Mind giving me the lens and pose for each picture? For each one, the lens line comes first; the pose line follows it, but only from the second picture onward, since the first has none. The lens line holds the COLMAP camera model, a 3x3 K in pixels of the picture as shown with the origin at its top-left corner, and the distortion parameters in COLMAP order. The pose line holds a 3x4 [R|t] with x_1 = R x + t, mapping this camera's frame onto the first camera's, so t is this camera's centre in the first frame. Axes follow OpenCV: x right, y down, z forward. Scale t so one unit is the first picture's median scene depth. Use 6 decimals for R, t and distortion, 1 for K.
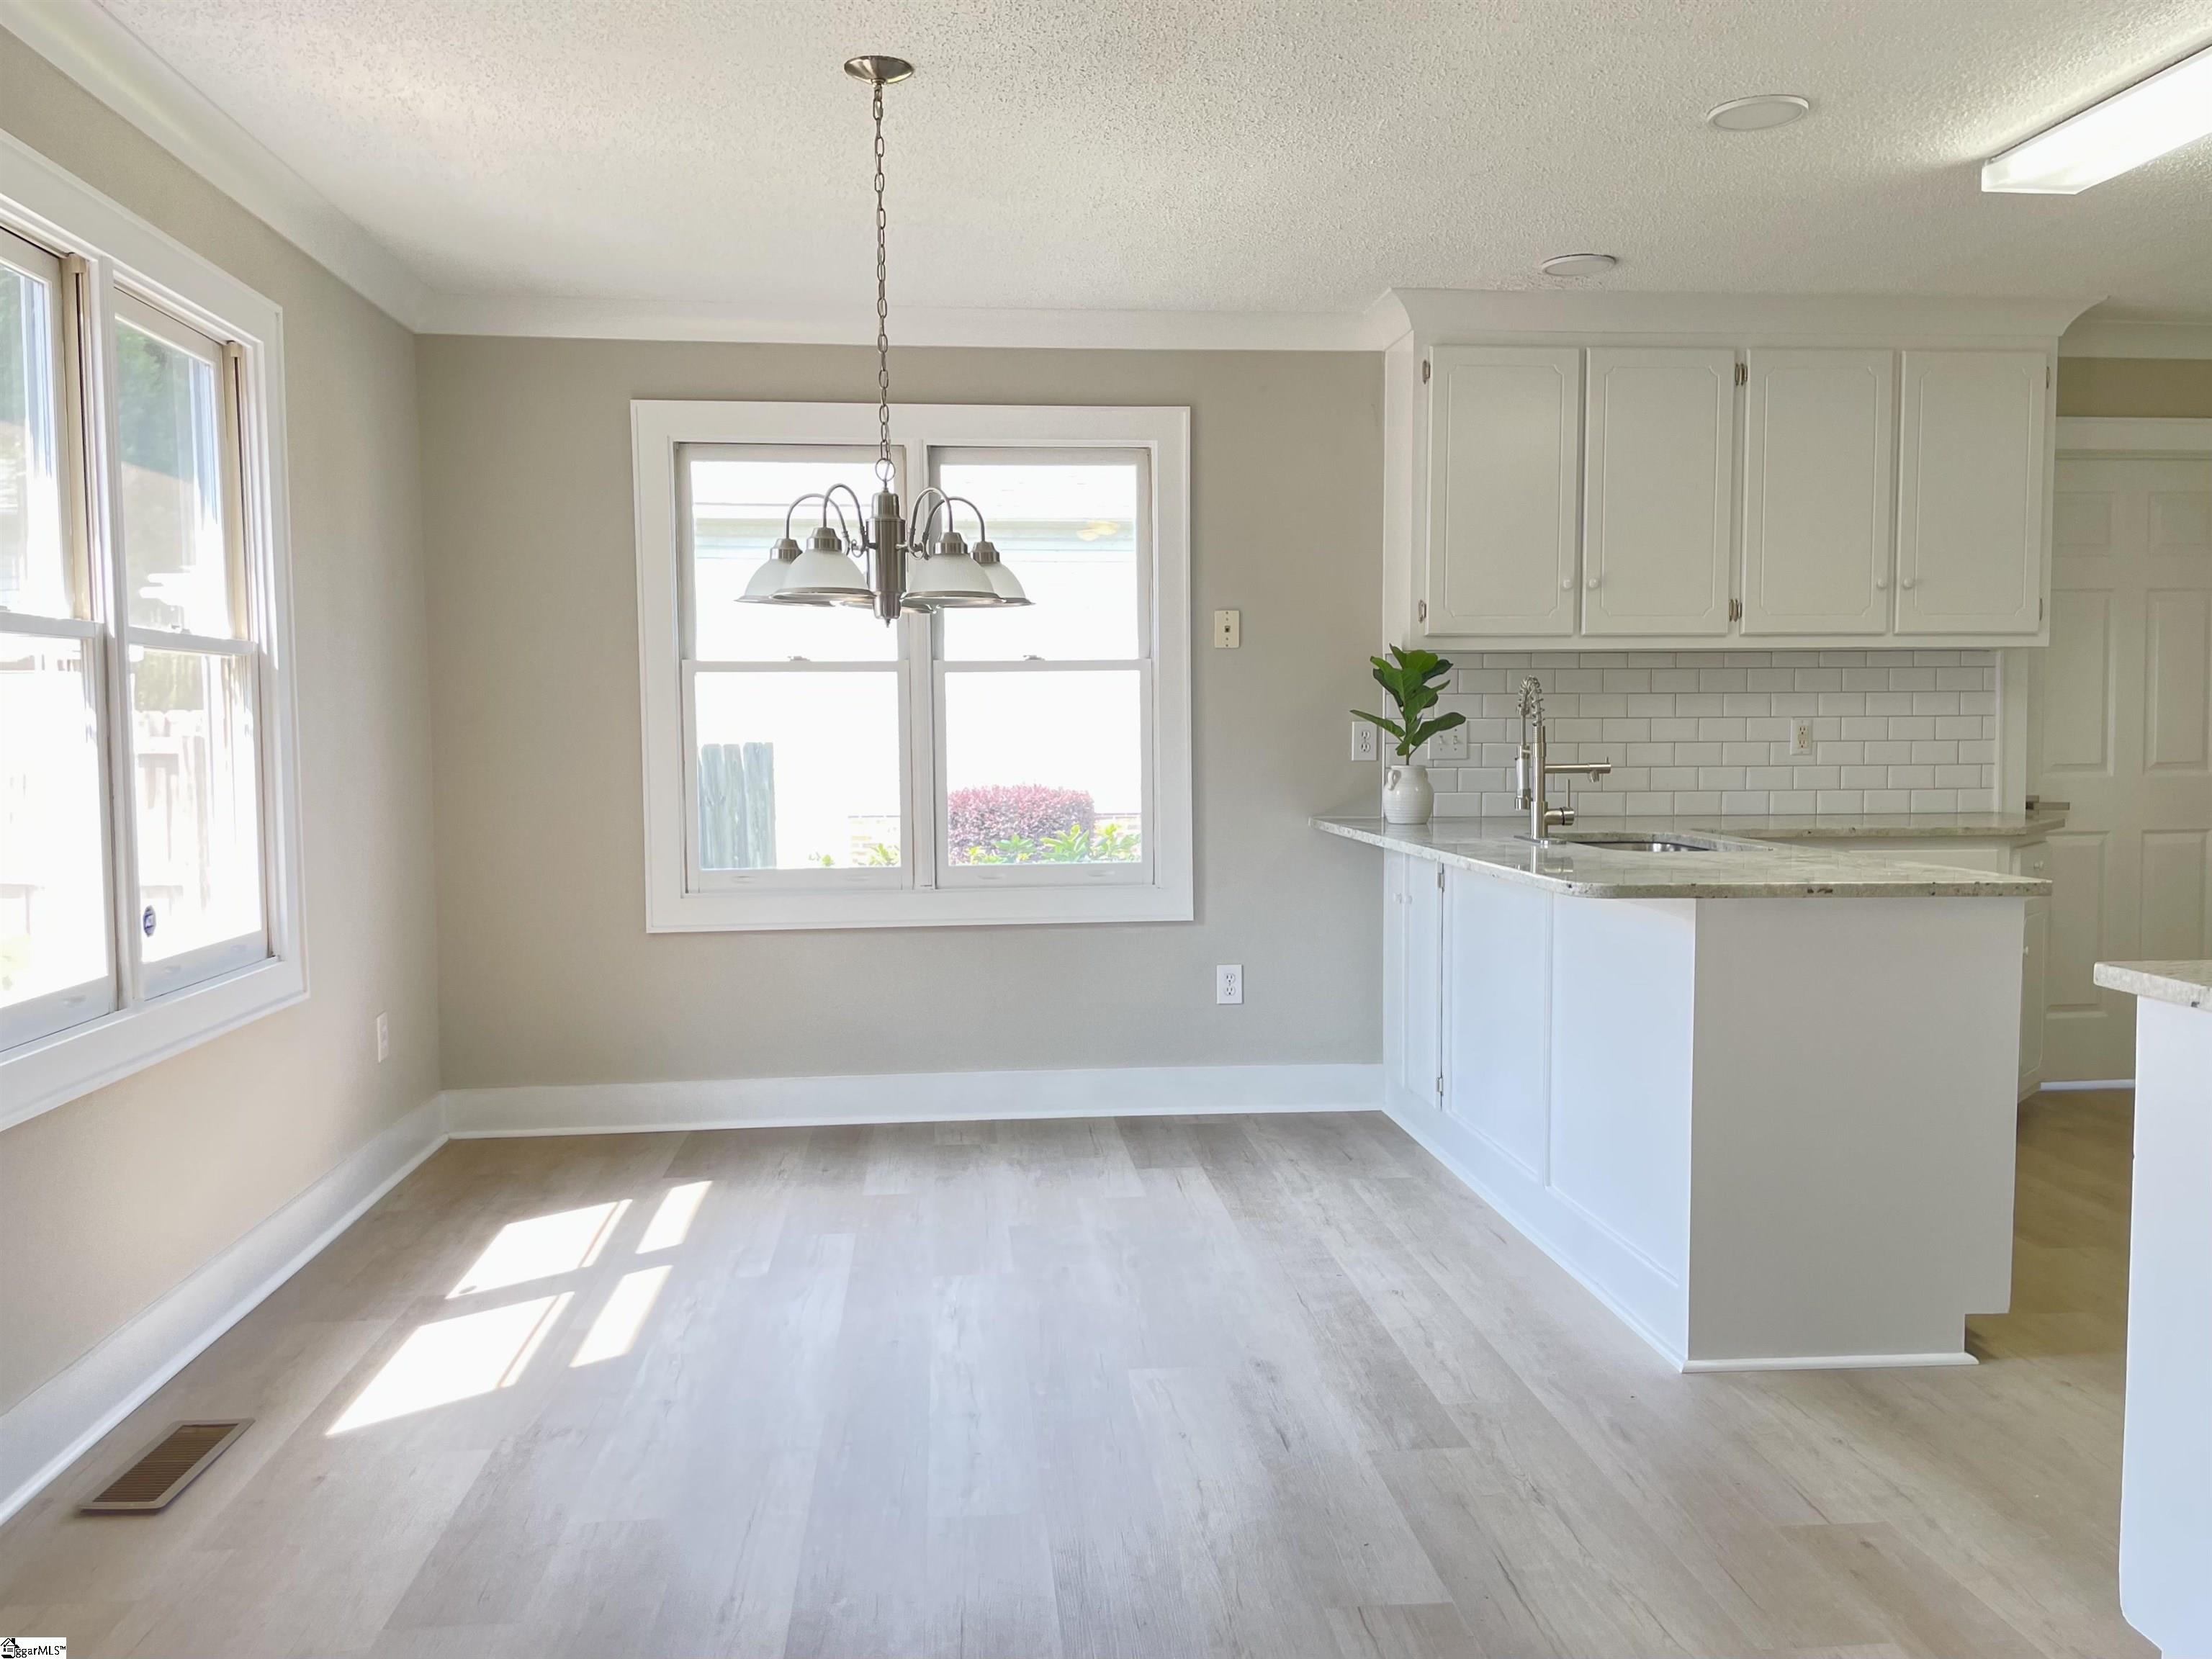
lens RADIAL K [[1789.2, 0, 1106.0], [0, 1789.2, 829.5], [0, 0, 1]] dist [0.102097, -0.152211]
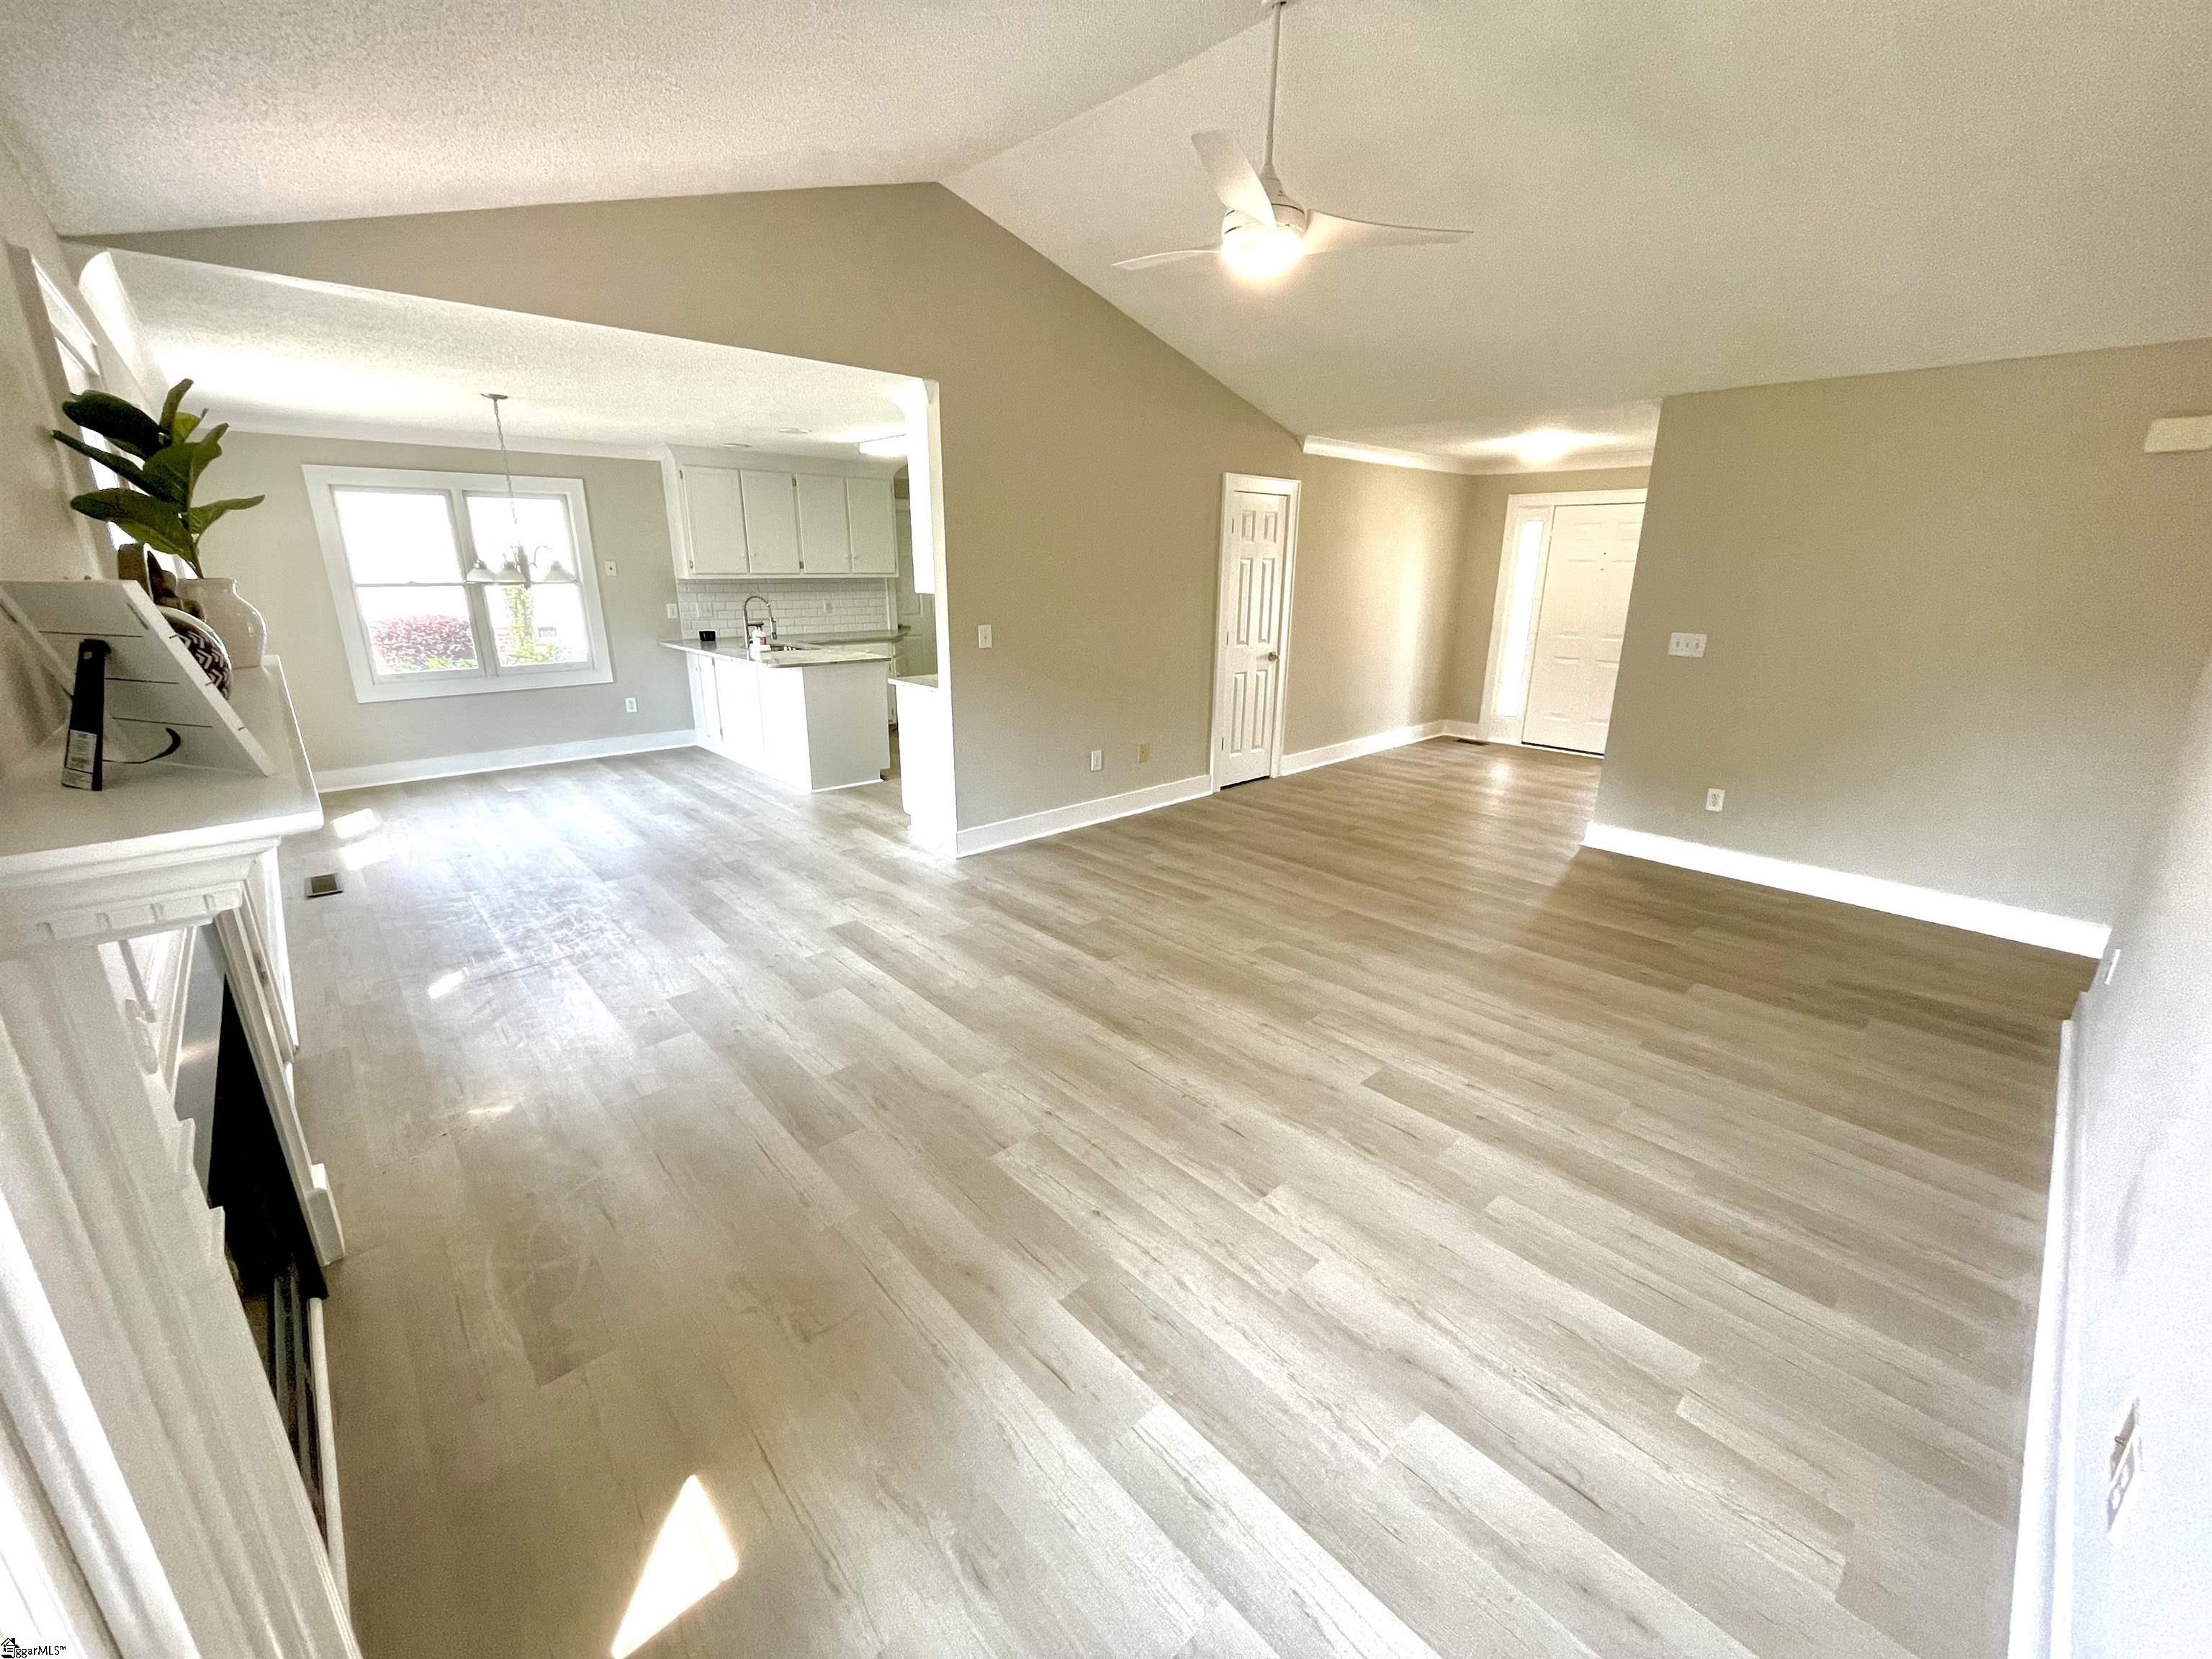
lens RADIAL K [[893.2, 0, 1106.0], [0, 893.2, 829.5], [0, 0, 1]] dist [-0.001574, -0.000776]
pose [[0.795886, -0.164841, 0.582574, -0.185380], [0.025166, 0.970398, 0.240197, -0.038636], [-0.604923, -0.176508, 0.776474, -0.532792]]
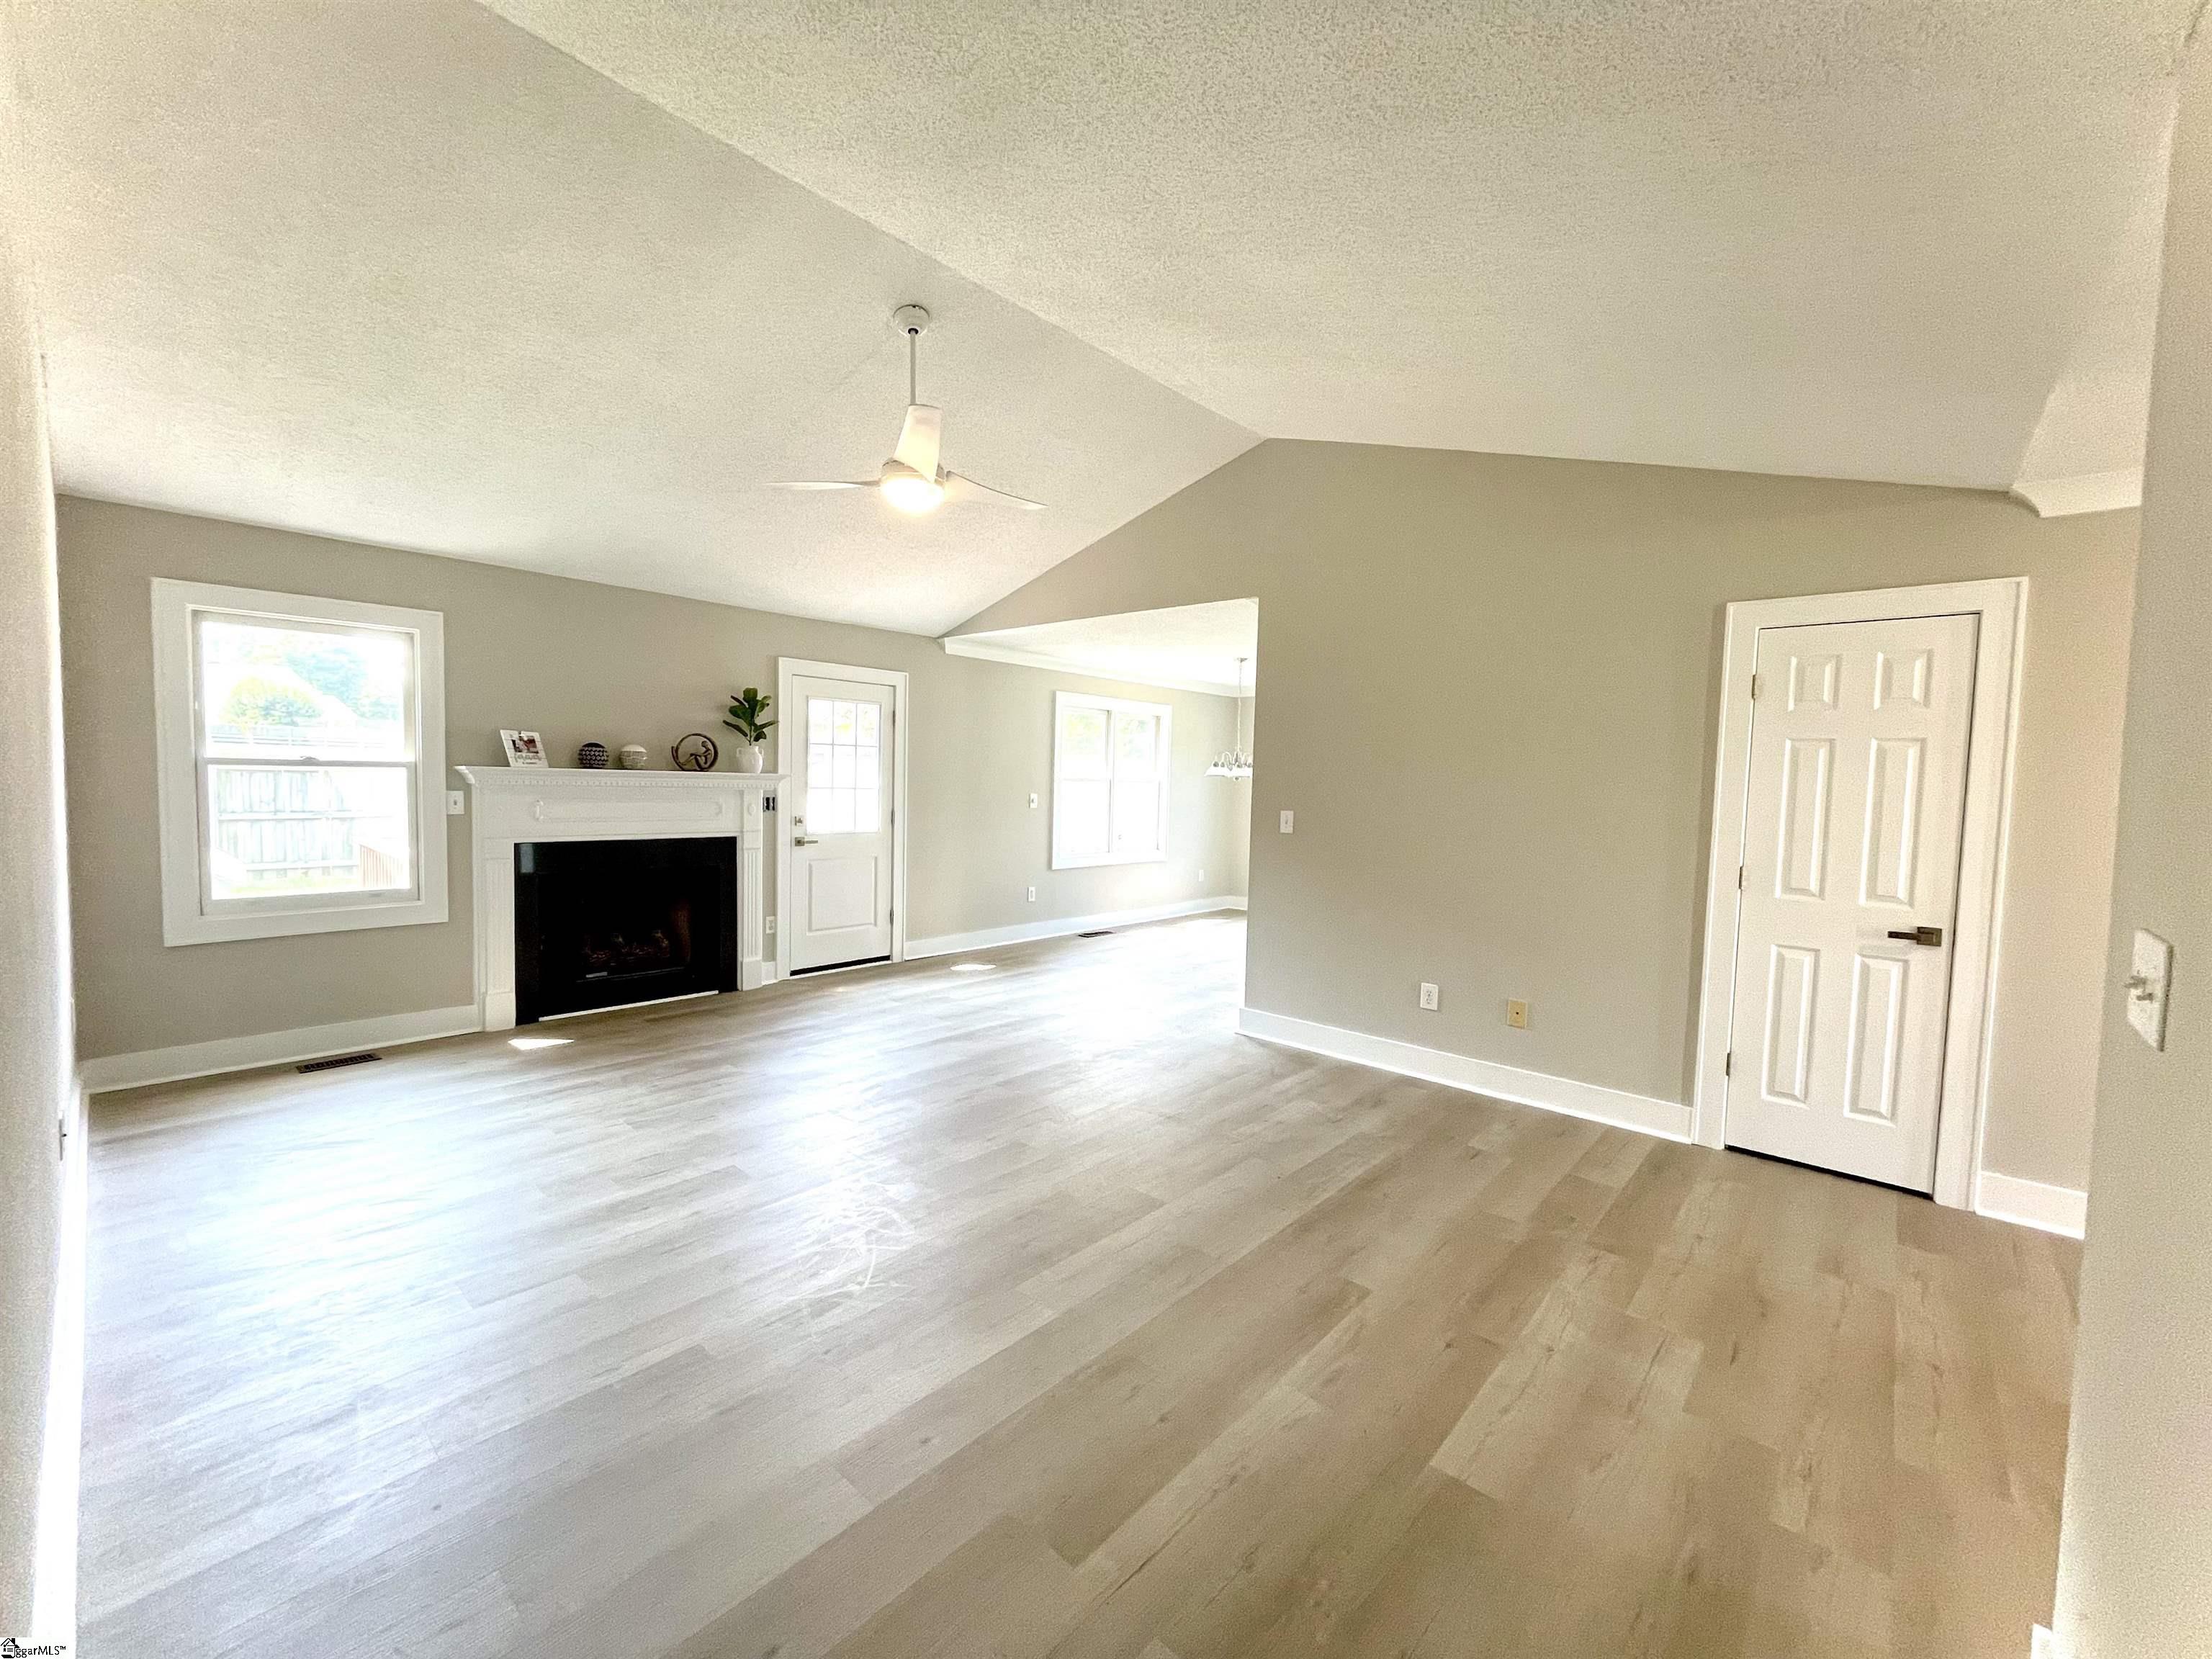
lens RADIAL K [[893.2, 0, 1106.0], [0, 893.2, 829.5], [0, 0, 1]] dist [-0.001574, -0.000776]
pose [[0.682792, 0.063294, -0.727866, 0.815236], [-0.073892, 0.997115, 0.017391, -0.008471], [0.726867, 0.041909, 0.685499, -0.468470]]
